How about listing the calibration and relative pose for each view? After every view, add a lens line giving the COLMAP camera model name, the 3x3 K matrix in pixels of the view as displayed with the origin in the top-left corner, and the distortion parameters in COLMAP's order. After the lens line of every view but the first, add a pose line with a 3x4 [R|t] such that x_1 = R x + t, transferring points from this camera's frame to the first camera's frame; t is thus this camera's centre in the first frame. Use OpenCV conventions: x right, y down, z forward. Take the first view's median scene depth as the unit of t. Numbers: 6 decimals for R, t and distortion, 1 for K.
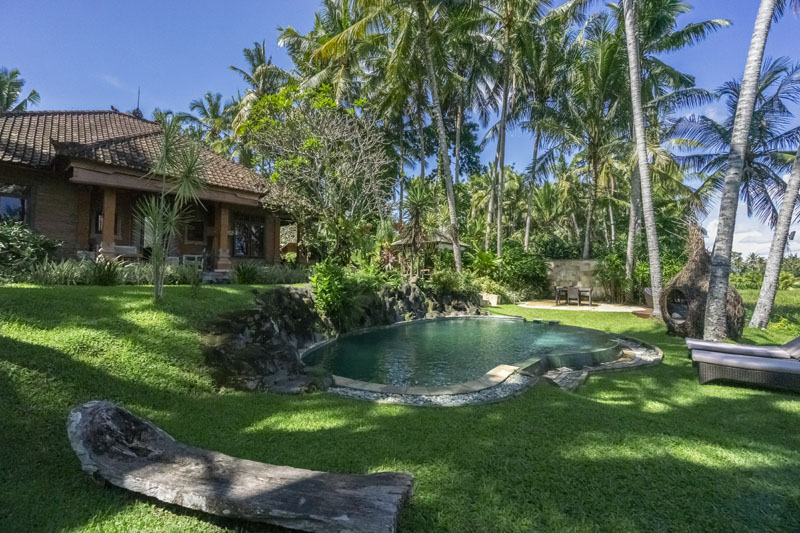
lens RADIAL K [[344.7, 0, 401.7], [0, 344.7, 268.6], [0, 0, 1]] dist [-0.000683, 0.000092]
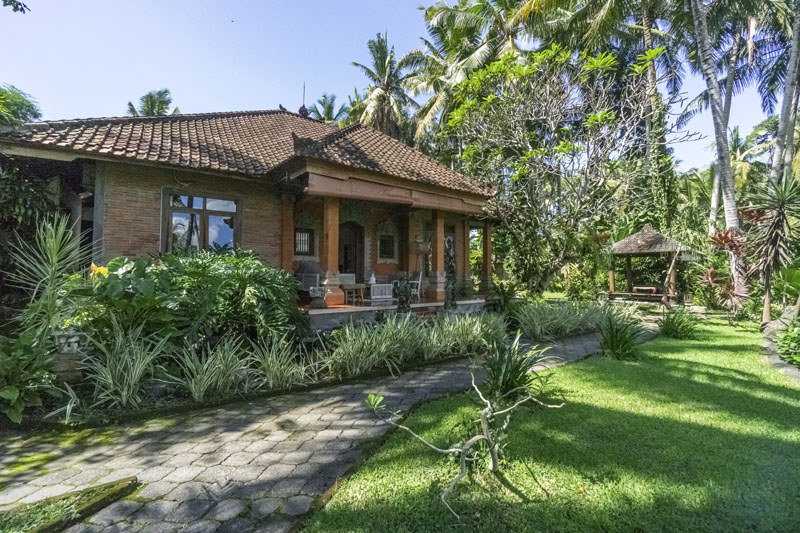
lens RADIAL K [[344.7, 0, 397.8], [0, 344.7, 266.5], [0, 0, 1]] dist [-0.000683, 0.000092]
pose [[0.980132, -0.006407, -0.198244, -0.244837], [0.006741, 0.999977, 0.001009, -0.037063], [0.198233, -0.002325, 0.980152, 0.125939]]
